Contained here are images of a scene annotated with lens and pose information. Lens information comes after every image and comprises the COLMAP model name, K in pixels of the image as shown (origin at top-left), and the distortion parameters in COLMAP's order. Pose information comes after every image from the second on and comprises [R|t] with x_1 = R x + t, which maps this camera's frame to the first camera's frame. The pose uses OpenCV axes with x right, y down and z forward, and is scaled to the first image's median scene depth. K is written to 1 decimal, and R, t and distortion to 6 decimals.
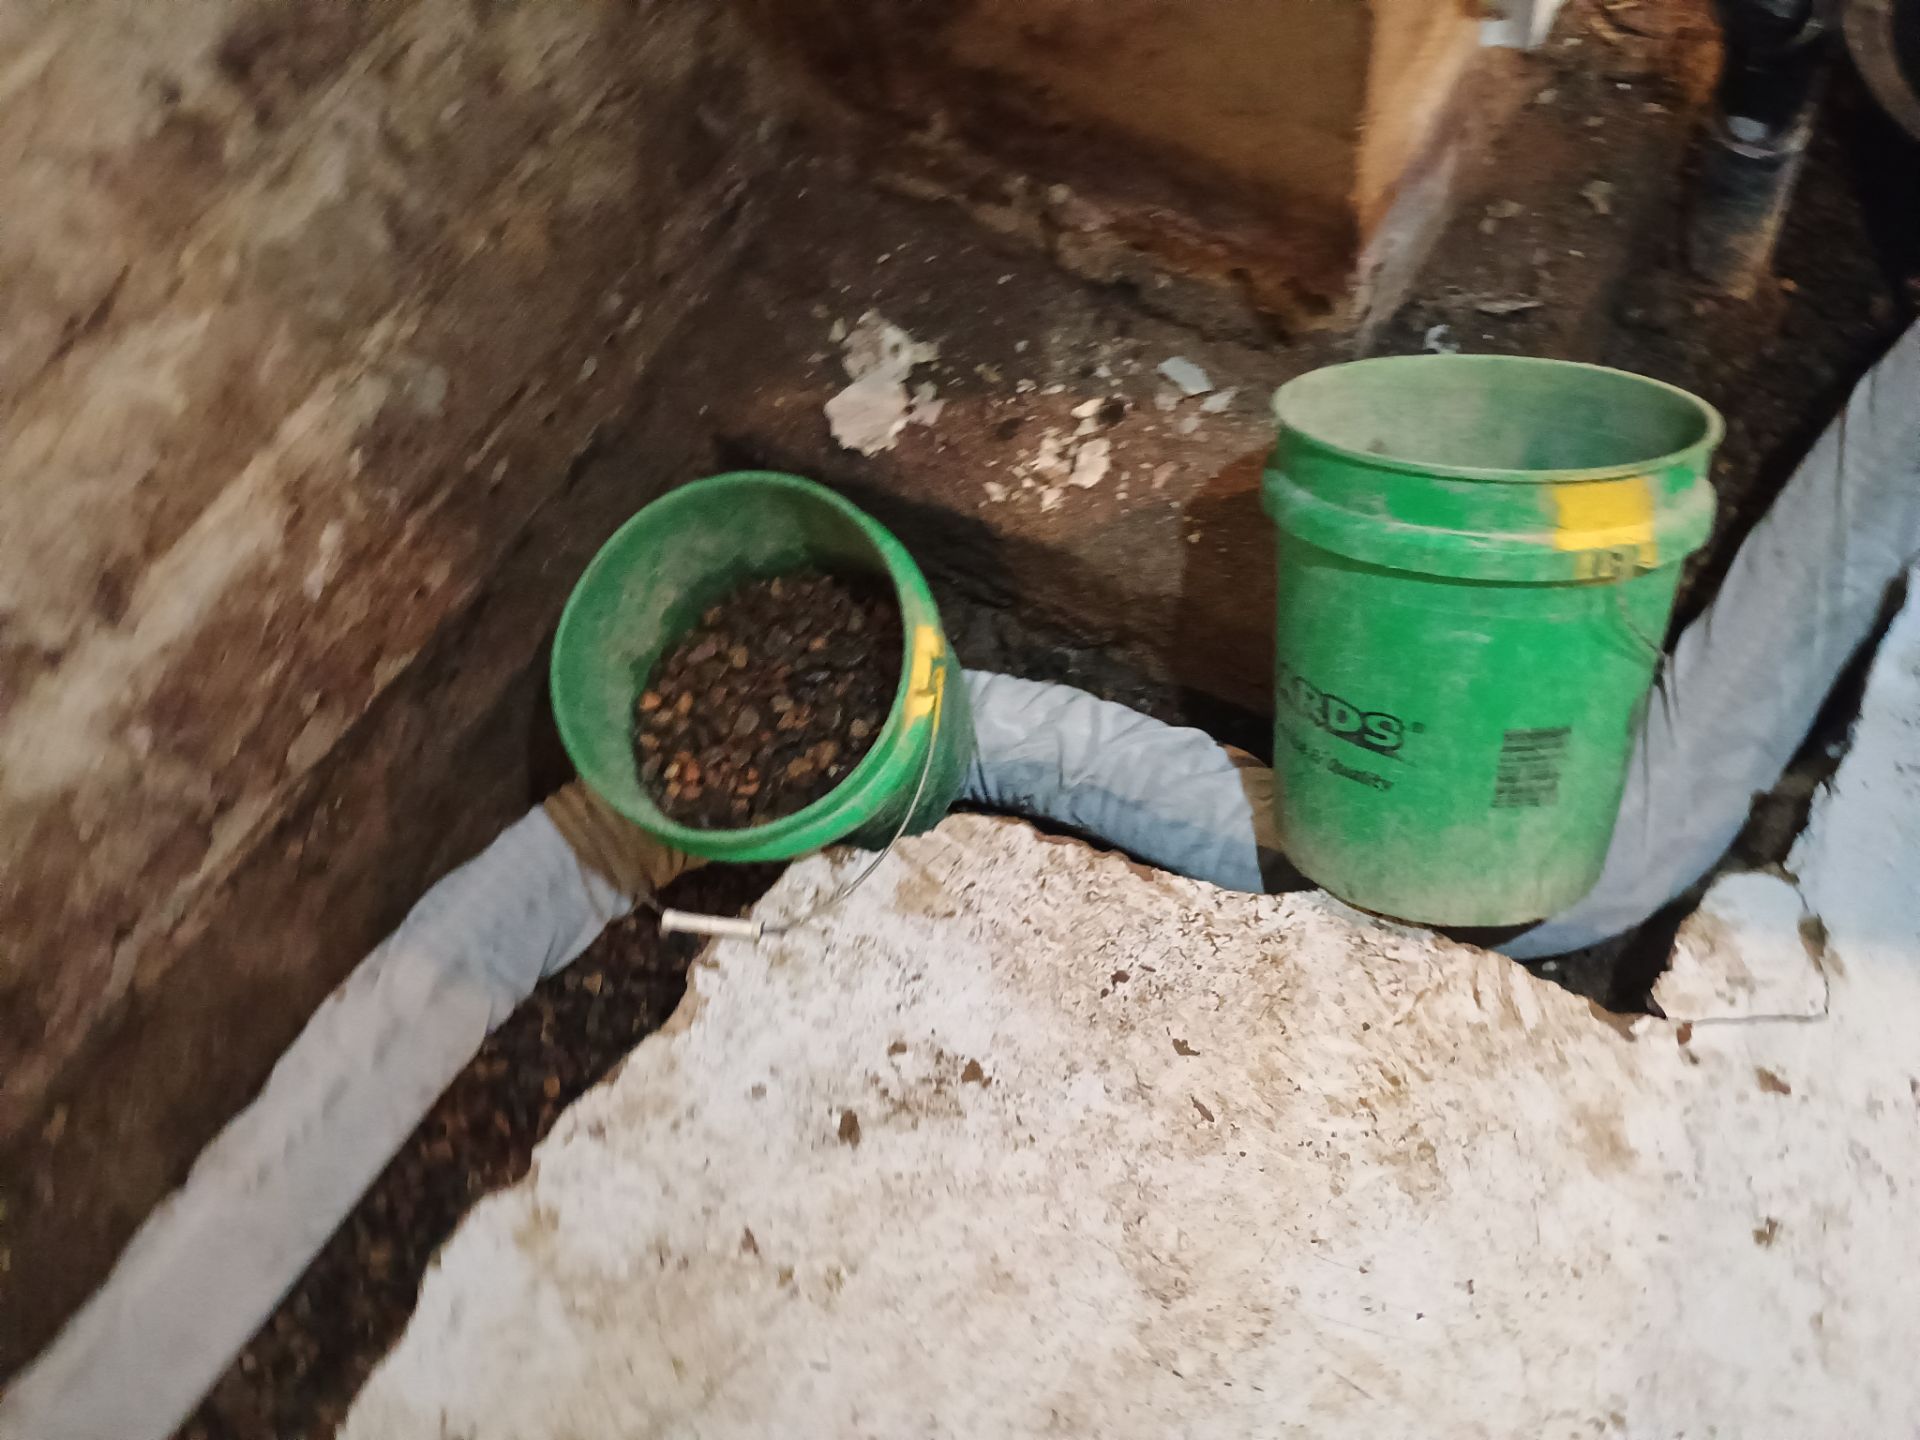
lens RADIAL K [[1585.3, 0, 959.9], [0, 1585.3, 745.2], [0, 0, 1]] dist [0.049430, -0.050597]
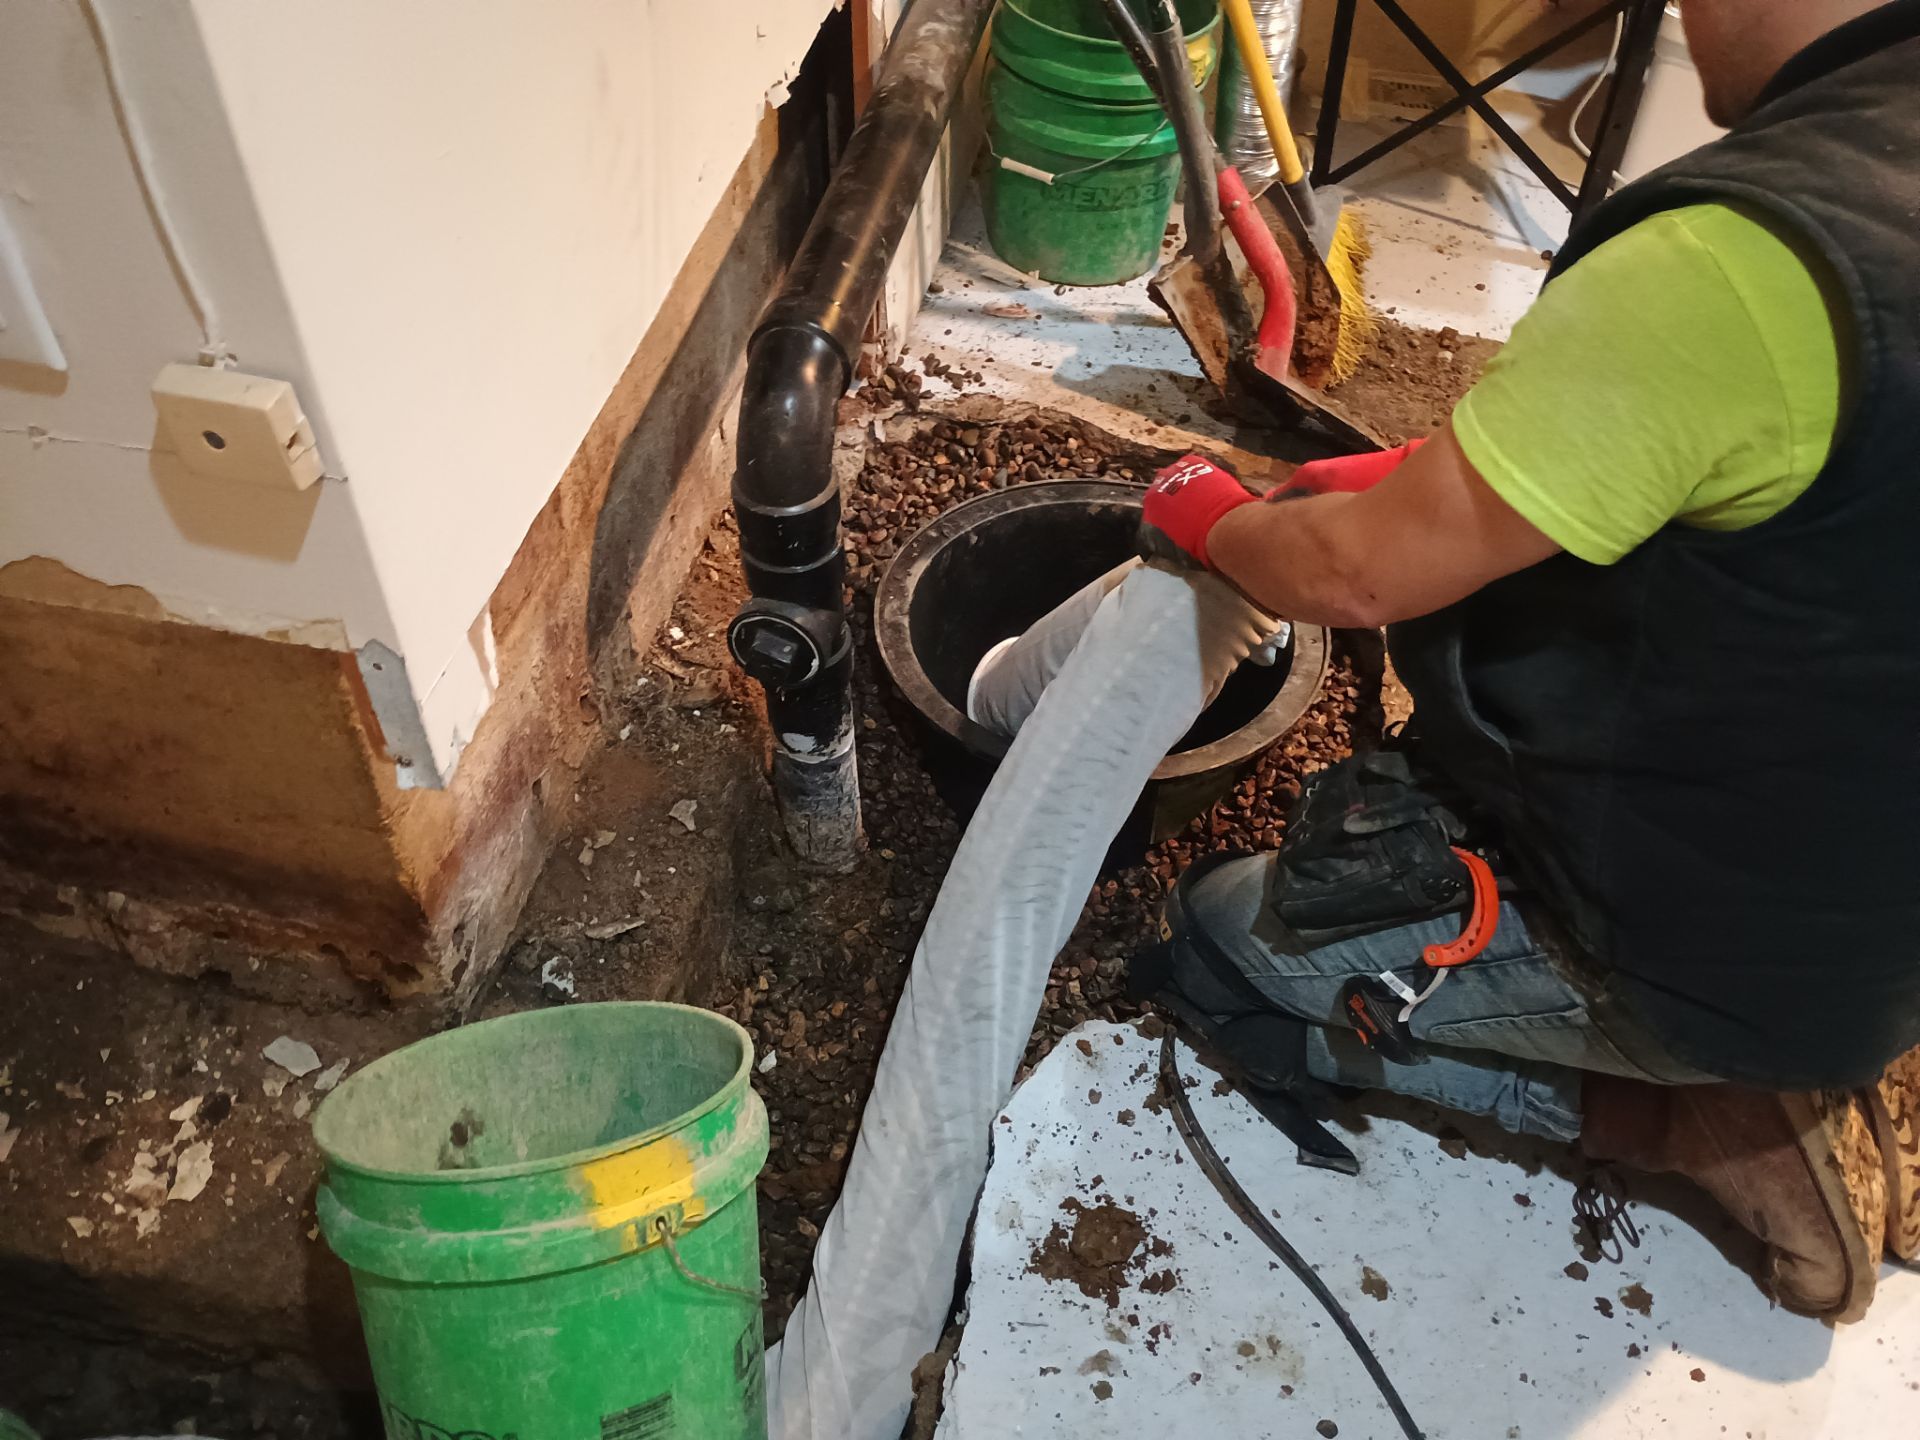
lens RADIAL K [[1585.3, 0, 959.9], [0, 1585.3, 745.2], [0, 0, 1]] dist [0.049430, -0.050597]
pose [[0.926158, -0.133266, 0.352806, 0.199775], [0.229287, 0.941709, -0.246193, -0.080318], [-0.299431, 0.308908, 0.902728, -0.042237]]
